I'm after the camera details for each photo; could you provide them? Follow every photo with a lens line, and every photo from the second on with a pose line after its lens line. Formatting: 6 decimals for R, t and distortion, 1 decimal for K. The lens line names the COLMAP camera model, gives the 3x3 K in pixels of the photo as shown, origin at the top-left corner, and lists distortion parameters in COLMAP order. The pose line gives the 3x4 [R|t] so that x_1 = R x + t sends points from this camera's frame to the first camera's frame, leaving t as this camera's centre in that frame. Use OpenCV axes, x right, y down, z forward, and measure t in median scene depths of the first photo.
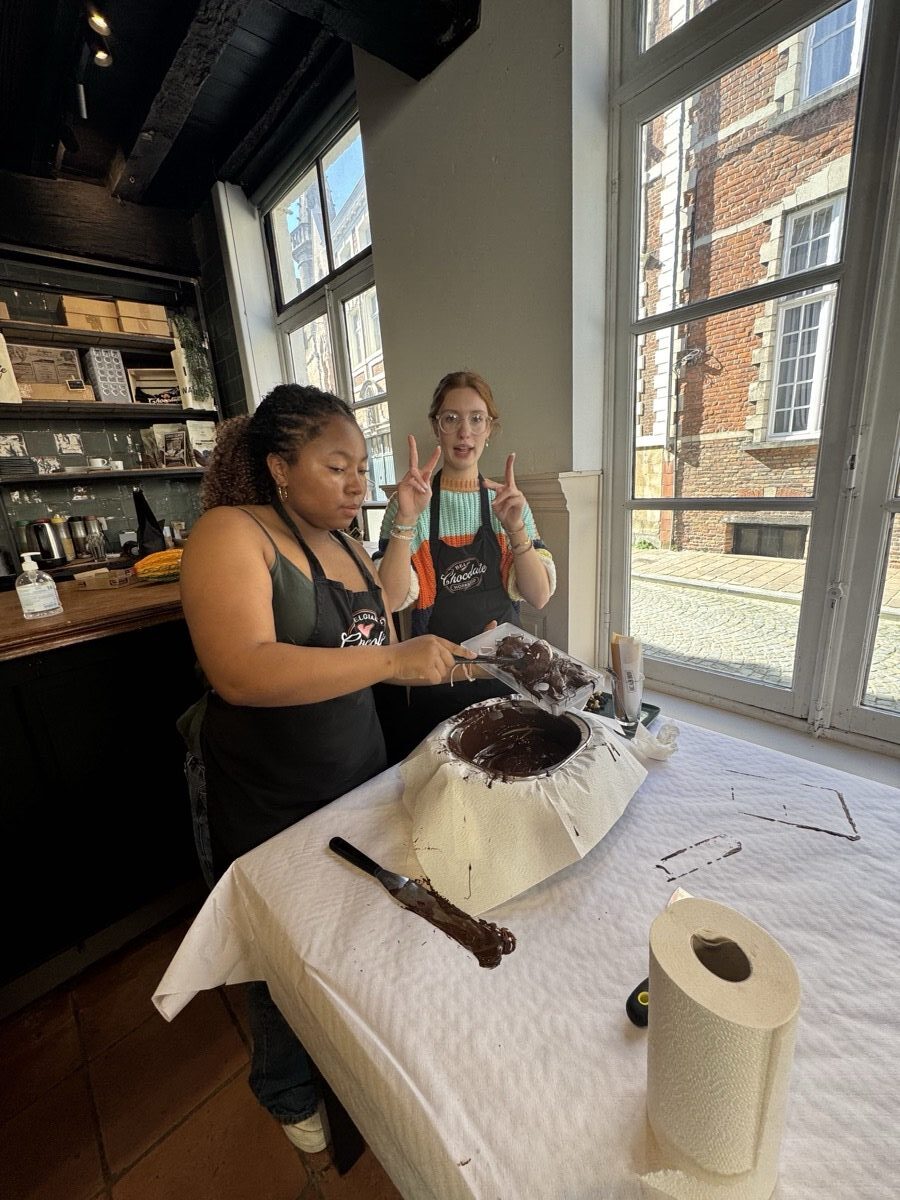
lens RADIAL K [[479.1, 0, 446.8], [0, 479.1, 598.8], [0, 0, 1]] dist [0.002215, -0.000025]
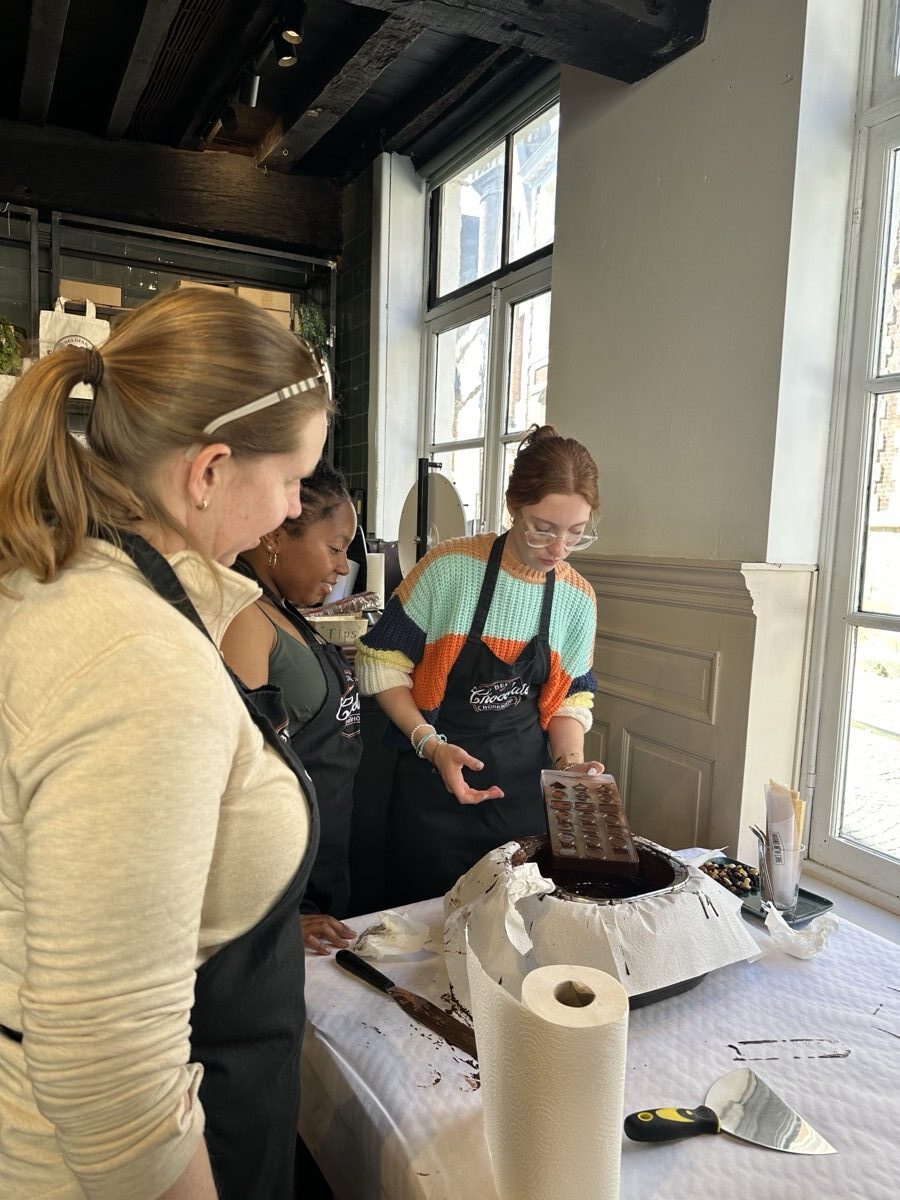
lens RADIAL K [[872.0, 0, 450.0], [0, 872.0, 600.0], [0, 0, 1]] dist [0.002009, -0.006090]
pose [[0.959182, 0.128028, -0.252147, 0.093309], [-0.167435, 0.975670, -0.141537, 0.037775], [0.227892, 0.177978, 0.957282, -0.242723]]
